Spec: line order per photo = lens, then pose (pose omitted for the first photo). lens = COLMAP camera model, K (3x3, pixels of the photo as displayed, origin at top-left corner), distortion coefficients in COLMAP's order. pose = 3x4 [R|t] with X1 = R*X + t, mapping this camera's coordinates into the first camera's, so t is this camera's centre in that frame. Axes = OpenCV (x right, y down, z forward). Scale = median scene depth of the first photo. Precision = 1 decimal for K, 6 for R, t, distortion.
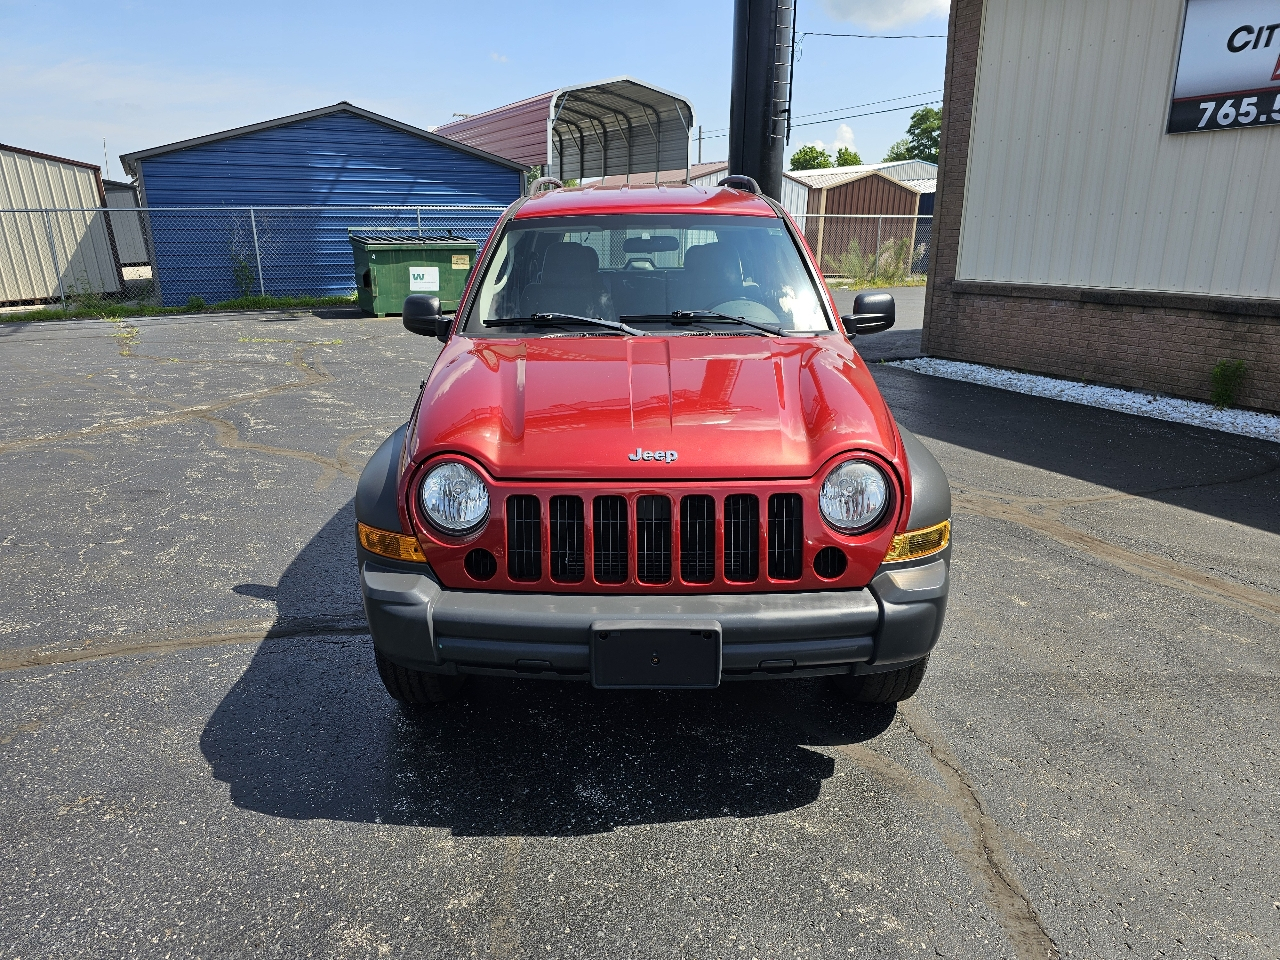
lens RADIAL K [[874.8, 0, 640.0], [0, 874.8, 480.0], [0, 0, 1]] dist [0.041369, -0.030916]
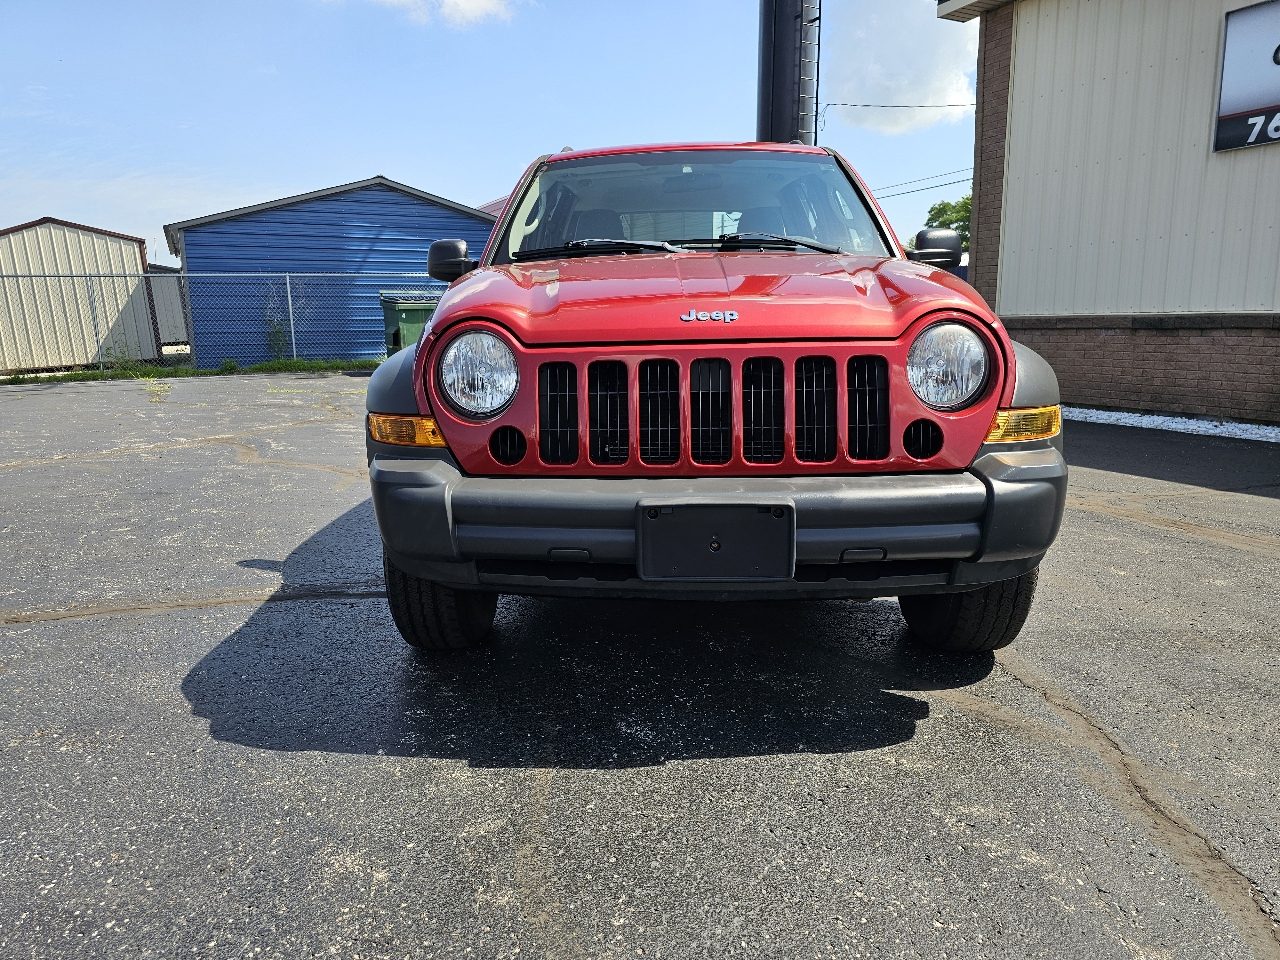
lens RADIAL K [[872.8, 0, 629.9], [0, 872.8, 481.0], [0, 0, 1]] dist [0.042413, -0.034461]
pose [[0.999278, -0.003841, -0.037791, -0.029740], [-0.000292, 0.994069, -0.108746, 0.215886], [0.037985, 0.108679, 0.993351, 0.155806]]
